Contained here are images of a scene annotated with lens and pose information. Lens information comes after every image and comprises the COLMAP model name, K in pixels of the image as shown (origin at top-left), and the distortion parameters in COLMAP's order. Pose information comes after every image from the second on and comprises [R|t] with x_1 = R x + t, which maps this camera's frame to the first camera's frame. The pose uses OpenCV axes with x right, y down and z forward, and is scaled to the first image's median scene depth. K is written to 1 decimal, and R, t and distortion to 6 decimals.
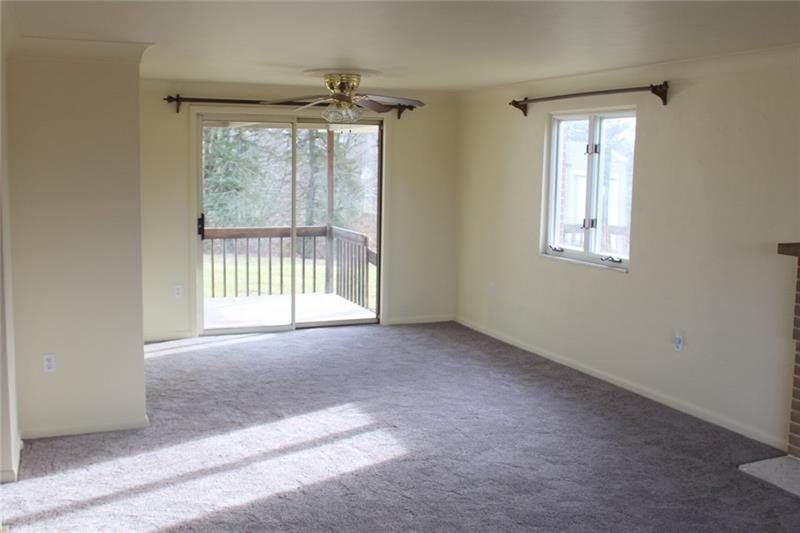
lens RADIAL K [[863.4, 0, 400.0], [0, 863.4, 266.5], [0, 0, 1]] dist [-0.085836, 0.034306]
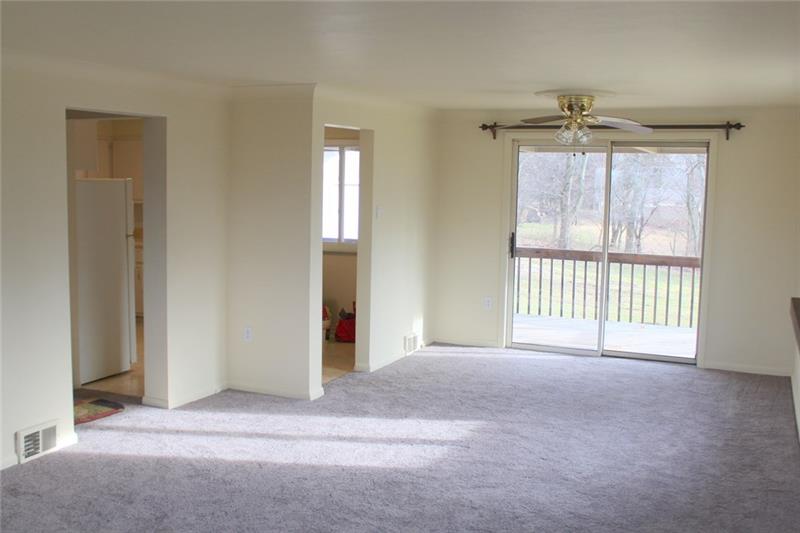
lens RADIAL K [[847.6, 0, 400.0], [0, 847.6, 266.5], [0, 0, 1]] dist [-0.096151, 0.013015]
pose [[0.675200, 0.075184, -0.733793, 0.483556], [-0.099439, 0.994989, 0.010448, -0.018461], [0.730901, 0.065913, 0.679293, 0.202284]]
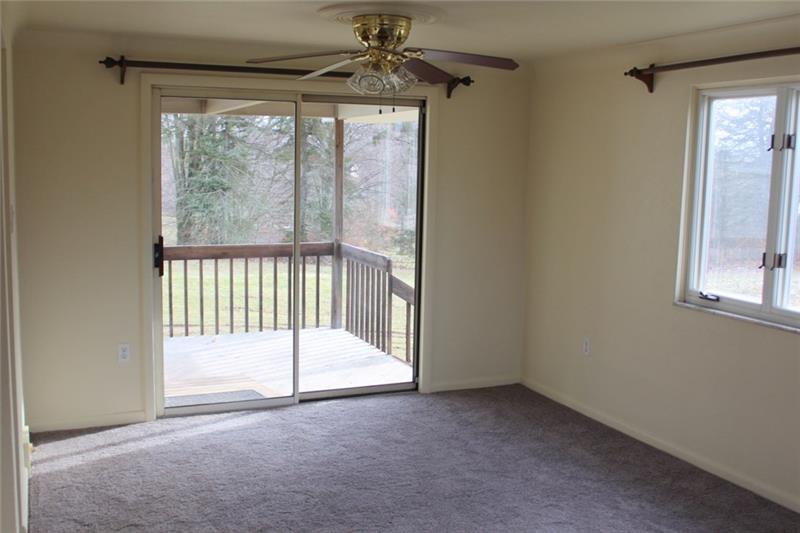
lens RADIAL K [[847.6, 0, 400.0], [0, 847.6, 266.5], [0, 0, 1]] dist [-0.096151, 0.013015]
pose [[0.999863, 0.002356, 0.016365, -0.059816], [-0.002419, 0.999990, 0.003831, -0.044709], [-0.016356, -0.003870, 0.999859, 0.374601]]
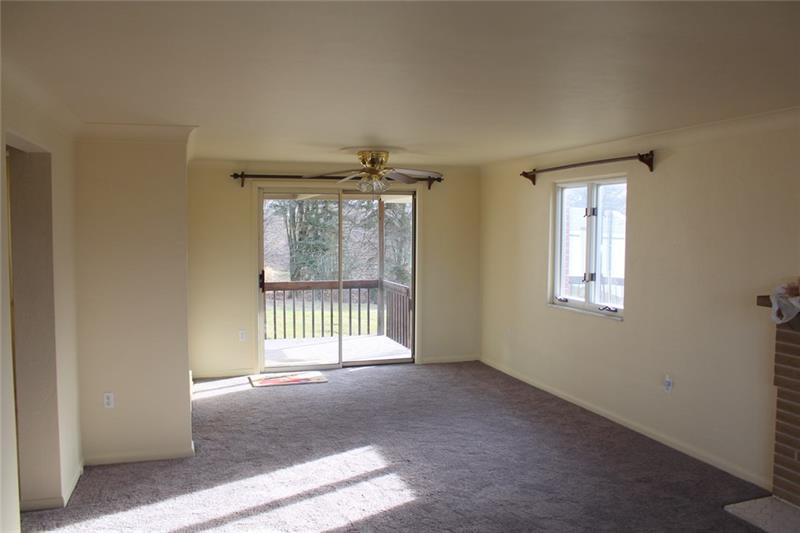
lens RADIAL K [[675.4, 0, 400.0], [0, 675.4, 266.5], [0, 0, 1]] dist [-0.146878, 0.116259]
pose [[0.996099, -0.007019, -0.087967, 0.046011], [0.001457, 0.998004, -0.063135, -0.008173], [0.088235, 0.062761, 0.994121, 0.093602]]
